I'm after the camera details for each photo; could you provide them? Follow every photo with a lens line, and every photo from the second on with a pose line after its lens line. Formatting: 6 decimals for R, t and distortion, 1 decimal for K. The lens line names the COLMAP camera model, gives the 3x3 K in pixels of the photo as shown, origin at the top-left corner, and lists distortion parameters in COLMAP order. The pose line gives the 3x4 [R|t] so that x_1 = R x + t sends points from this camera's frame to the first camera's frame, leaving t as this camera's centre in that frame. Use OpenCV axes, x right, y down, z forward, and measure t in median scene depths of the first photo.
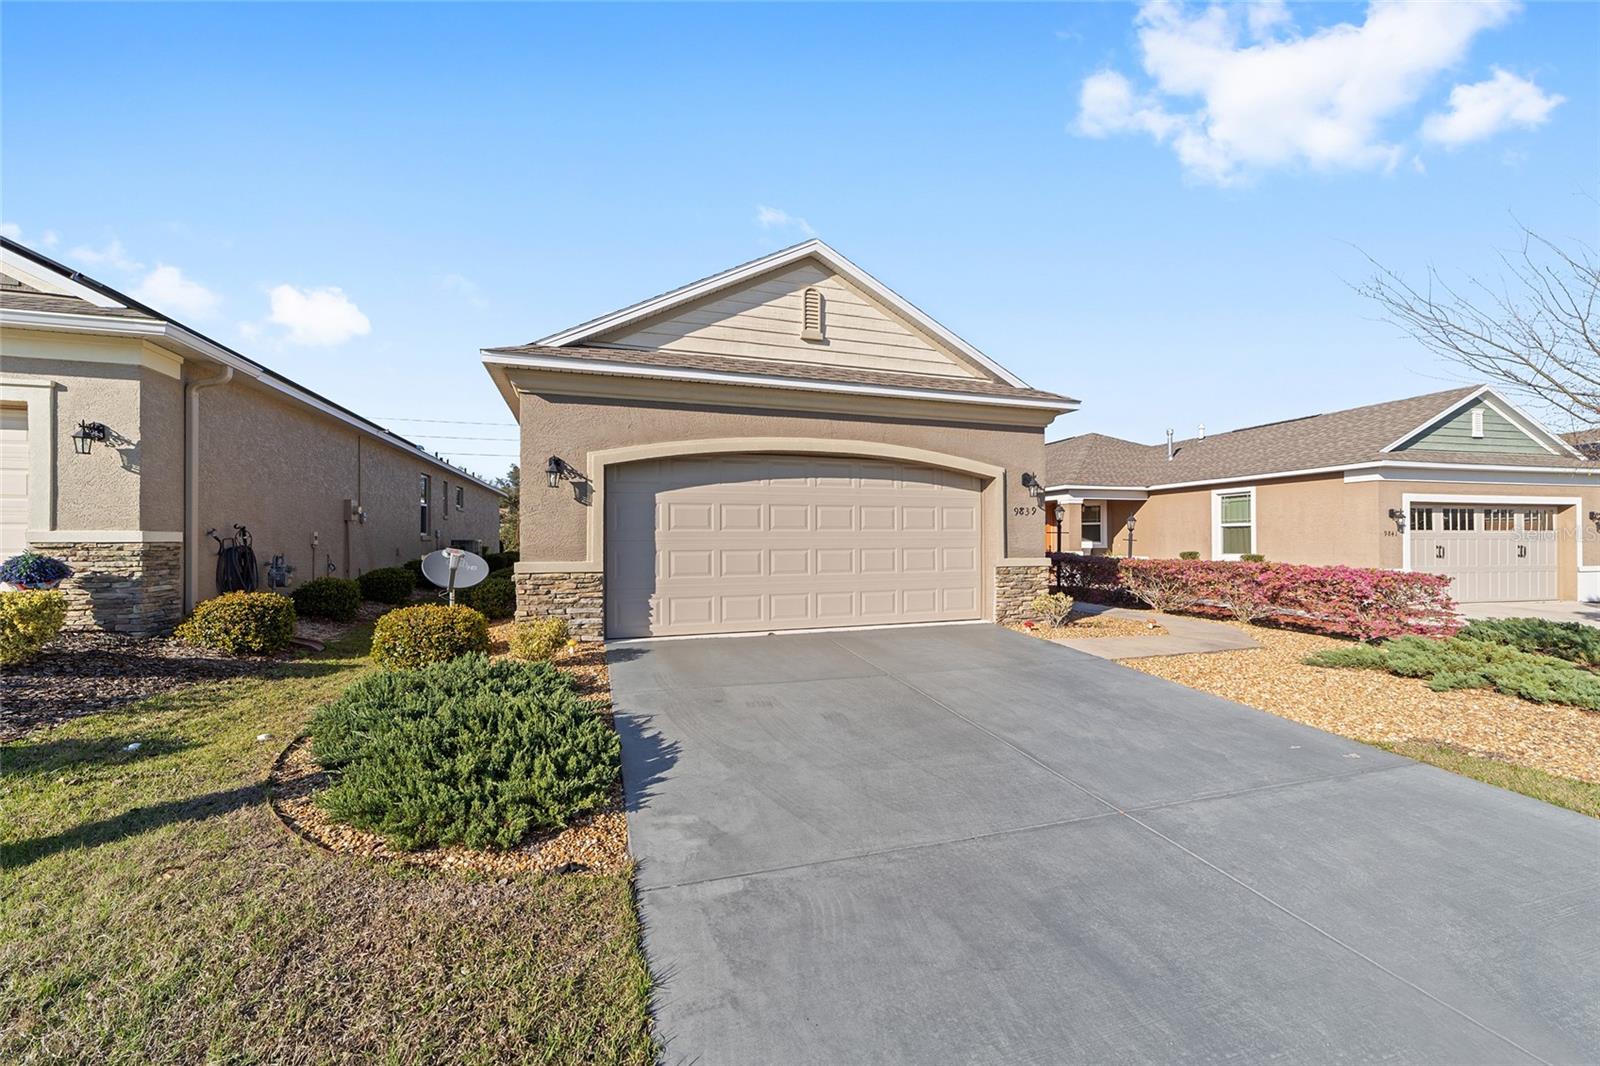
lens RADIAL K [[611.8, 0, 794.4], [0, 611.8, 535.4], [0, 0, 1]] dist [-0.017279, 0.008840]
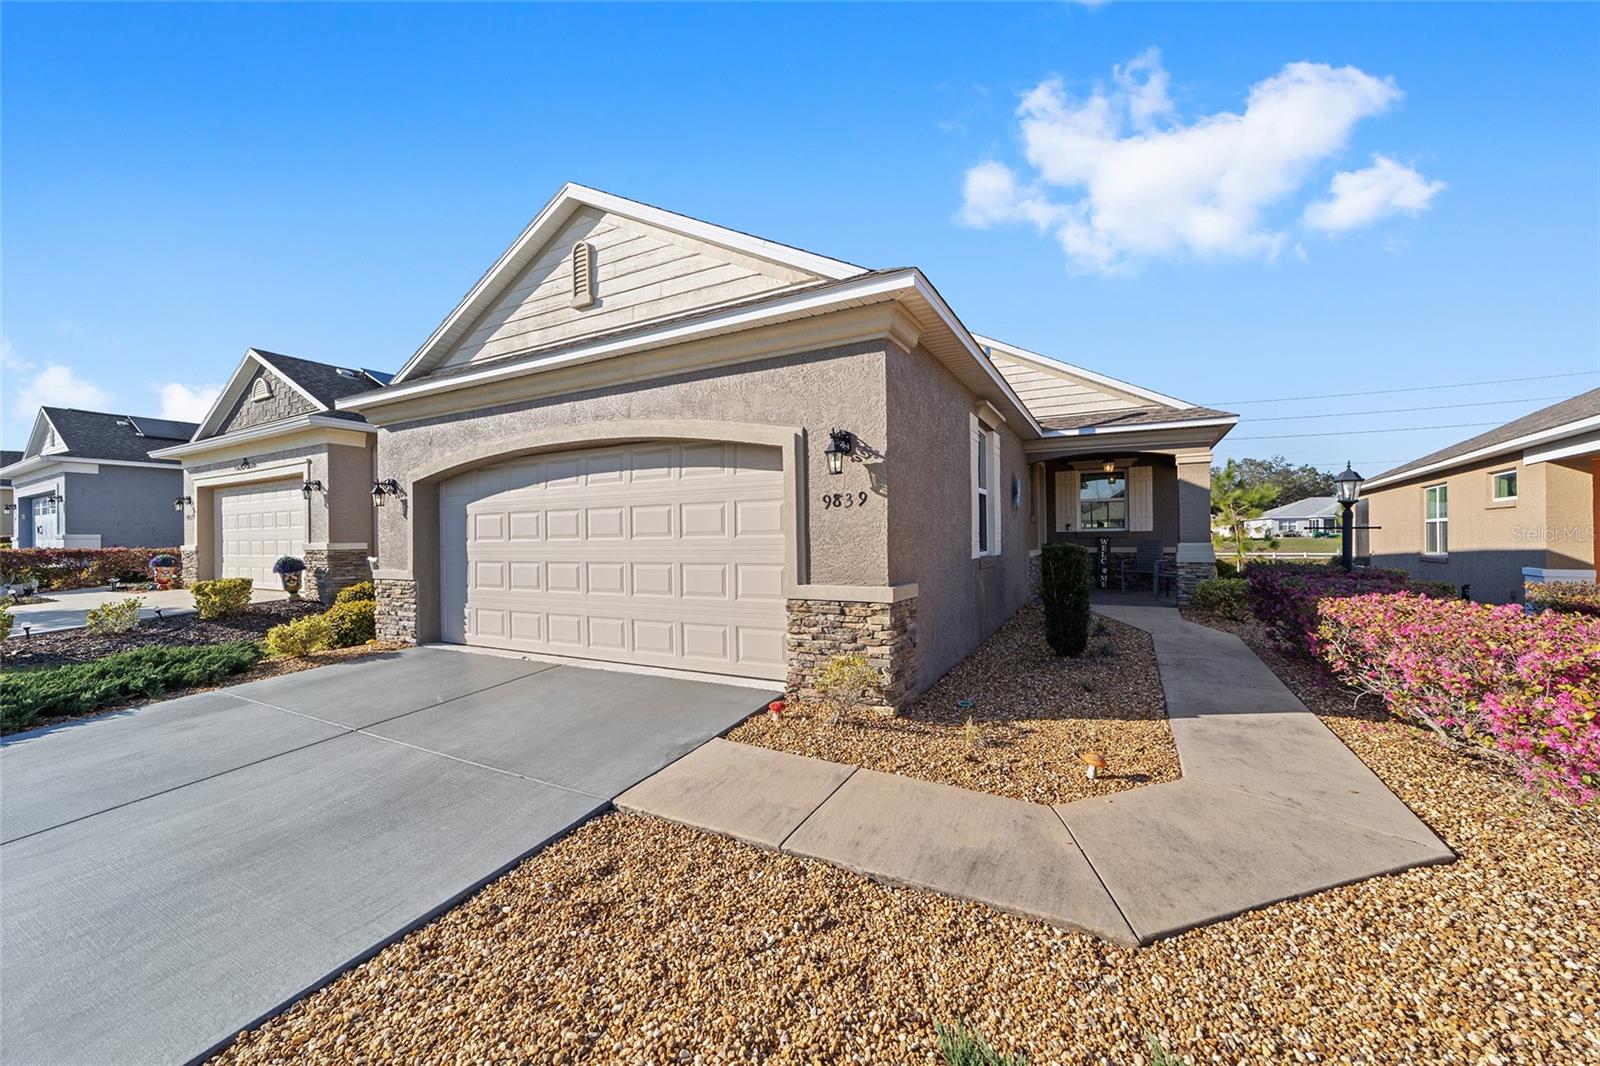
lens RADIAL K [[611.8, 0, 794.4], [0, 611.8, 535.4], [0, 0, 1]] dist [-0.017279, 0.008840]
pose [[0.687138, -0.007818, -0.726484, 0.838042], [0.015855, 0.999865, 0.004236, -0.012734], [0.726353, -0.014430, 0.687170, 0.659460]]
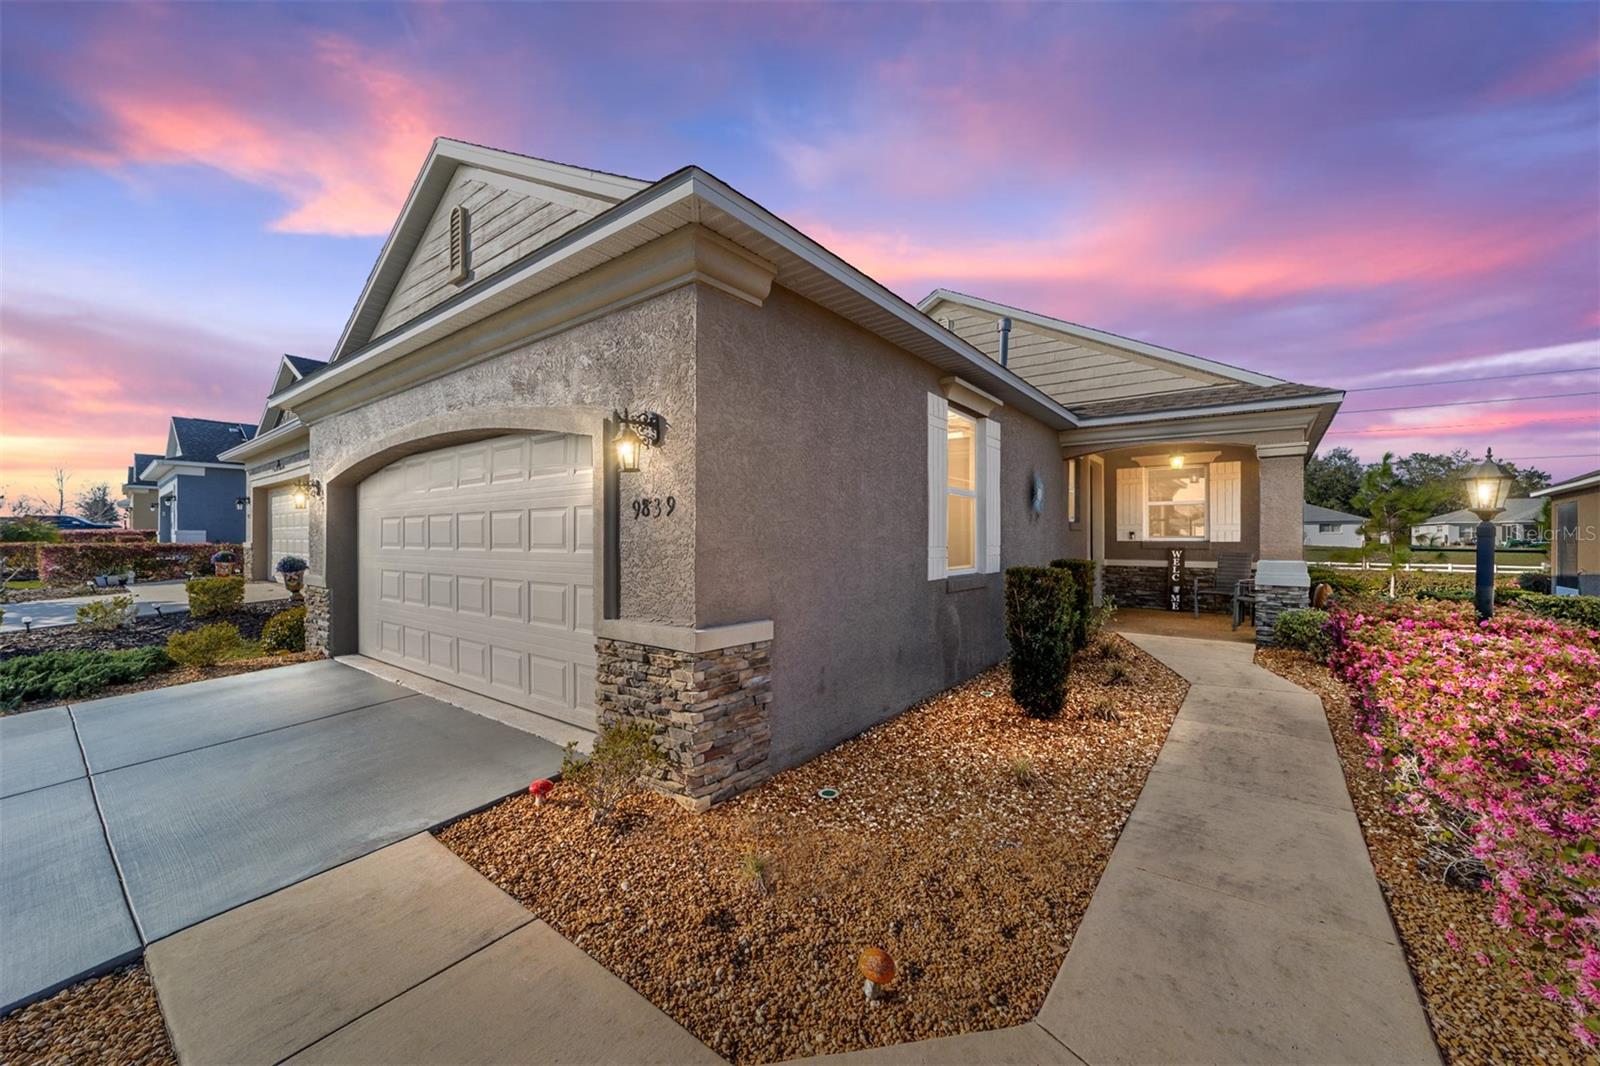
lens RADIAL K [[608.9, 0, 794.0], [0, 608.9, 536.4], [0, 0, 1]] dist [-0.015757, 0.008510]
pose [[0.560259, 0.001856, -0.828315, 0.855980], [0.004326, 0.999977, 0.005166, -0.025291], [0.828306, -0.006477, 0.560238, 0.955383]]
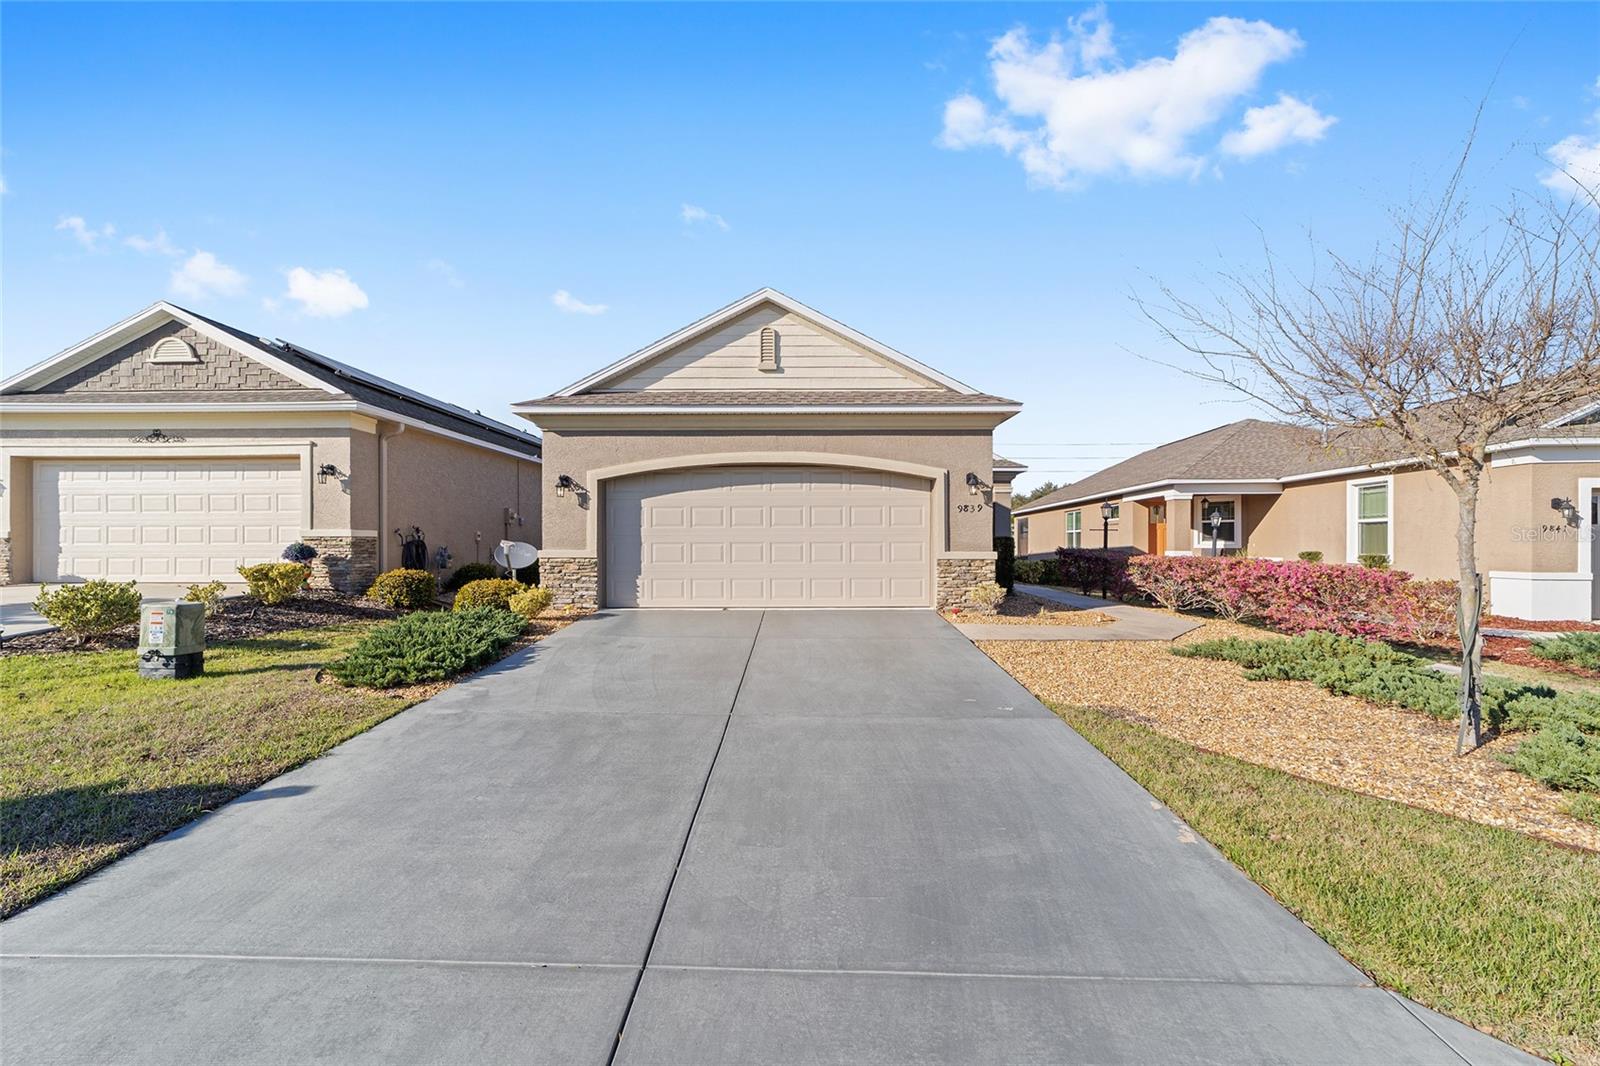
lens RADIAL K [[615.2, 0, 796.2], [0, 615.2, 539.9], [0, 0, 1]] dist [-0.016734, 0.008939]
pose [[0.947401, -0.000008, -0.320048, 0.487426], [0.000922, 0.999996, 0.002705, 0.014420], [0.320047, -0.002858, 0.947397, -0.144344]]
